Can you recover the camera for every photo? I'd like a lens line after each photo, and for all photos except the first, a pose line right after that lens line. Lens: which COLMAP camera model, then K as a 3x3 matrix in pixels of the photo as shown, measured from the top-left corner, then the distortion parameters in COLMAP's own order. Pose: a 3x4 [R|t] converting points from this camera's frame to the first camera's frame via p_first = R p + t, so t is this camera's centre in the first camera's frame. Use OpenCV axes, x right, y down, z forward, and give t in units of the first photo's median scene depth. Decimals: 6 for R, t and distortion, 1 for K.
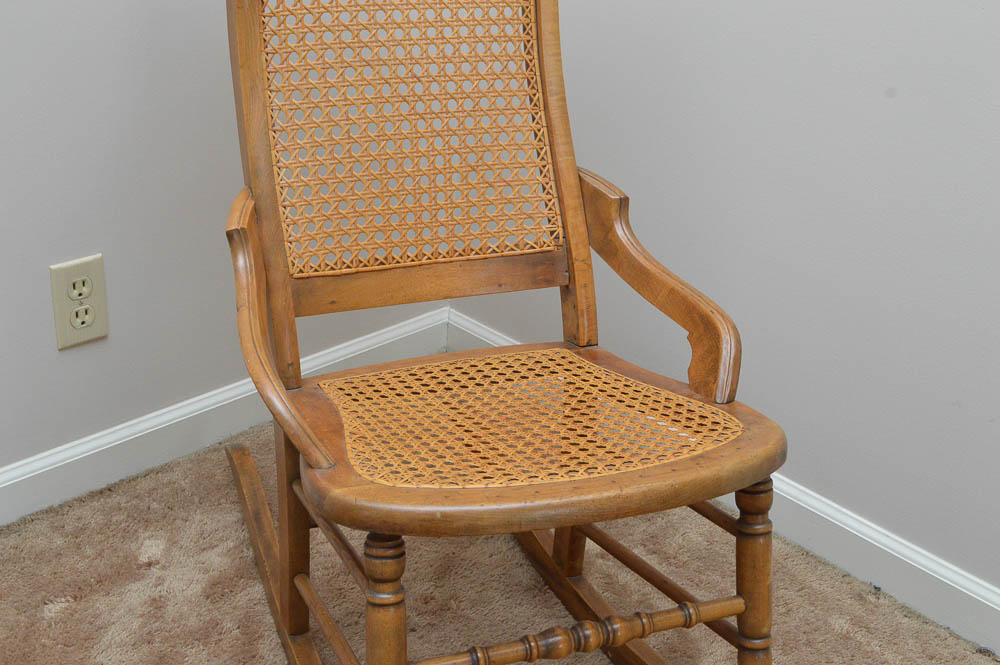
lens RADIAL K [[1277.4, 0, 500.5], [0, 1277.4, 336.8], [0, 0, 1]] dist [-0.041473, 0.000000]
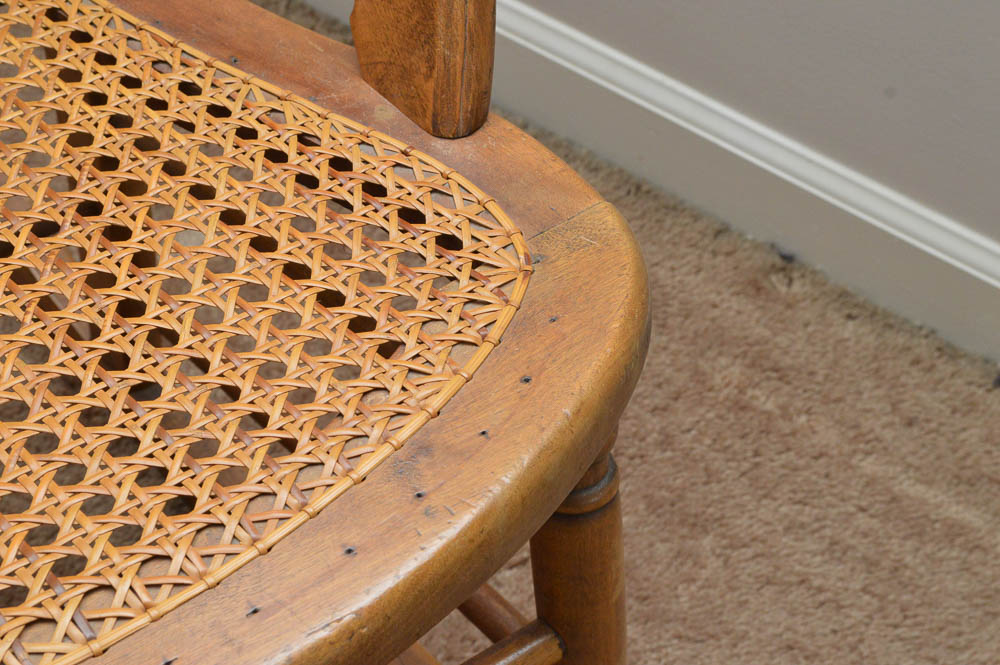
lens RADIAL K [[1848.8, 0, 502.3], [0, 1848.8, 334.7], [0, 0, 1]] dist [0.011518, 0.000000]
pose [[0.971114, -0.170232, 0.167207, 0.078713], [0.075539, 0.884024, 0.461297, -0.122564], [-0.226343, -0.435342, 0.871347, 0.454722]]
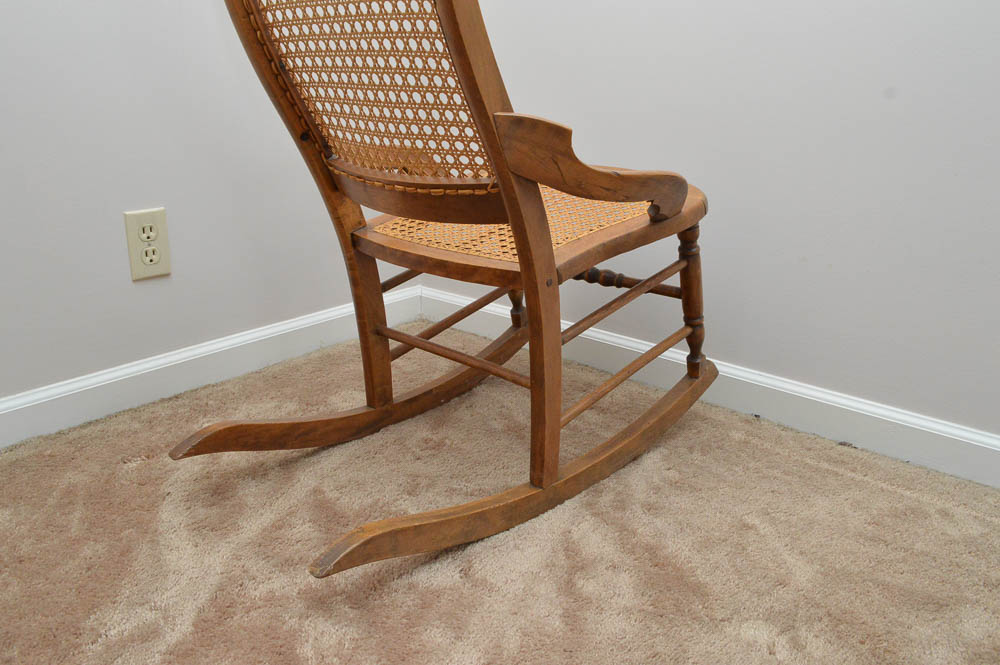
lens RADIAL K [[786.1, 0, 498.1], [0, 786.1, 336.9], [0, 0, 1]] dist [-0.087173, -0.000681]
pose [[0.993642, -0.076190, 0.082891, -0.047153], [0.086625, 0.987645, -0.130593, 0.226389], [-0.071917, 0.136943, 0.987965, 0.213567]]
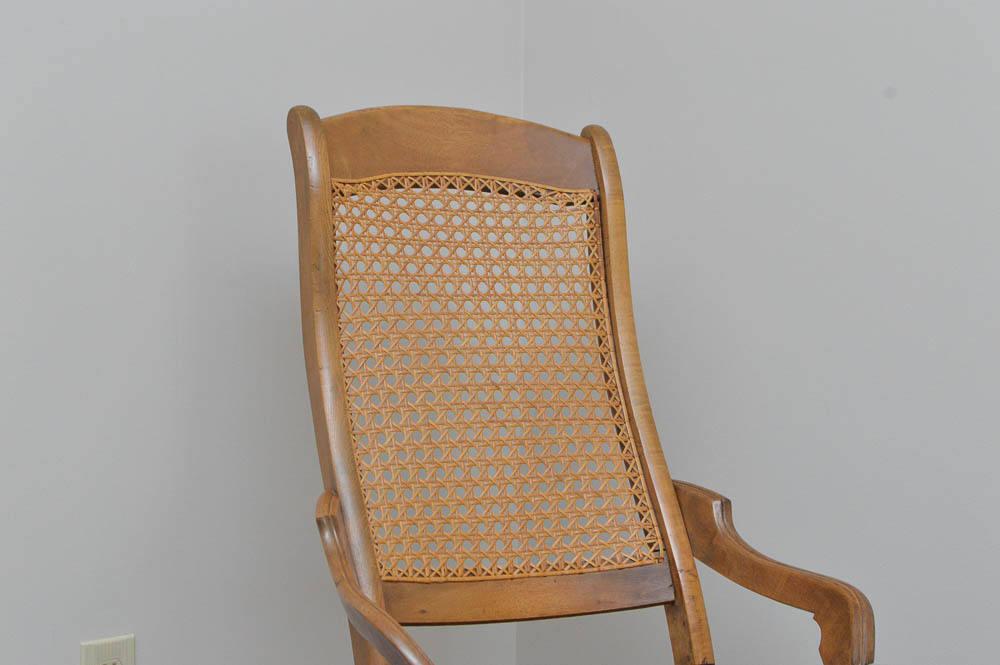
lens RADIAL K [[1956.8, 0, 507.1], [0, 1956.8, 334.3], [0, 0, 1]] dist [0.001306, 0.000000]
pose [[0.997431, -0.066717, 0.026096, -0.088623], [0.071555, 0.910206, -0.407927, 0.344769], [0.003463, 0.408746, 0.912642, -0.336454]]
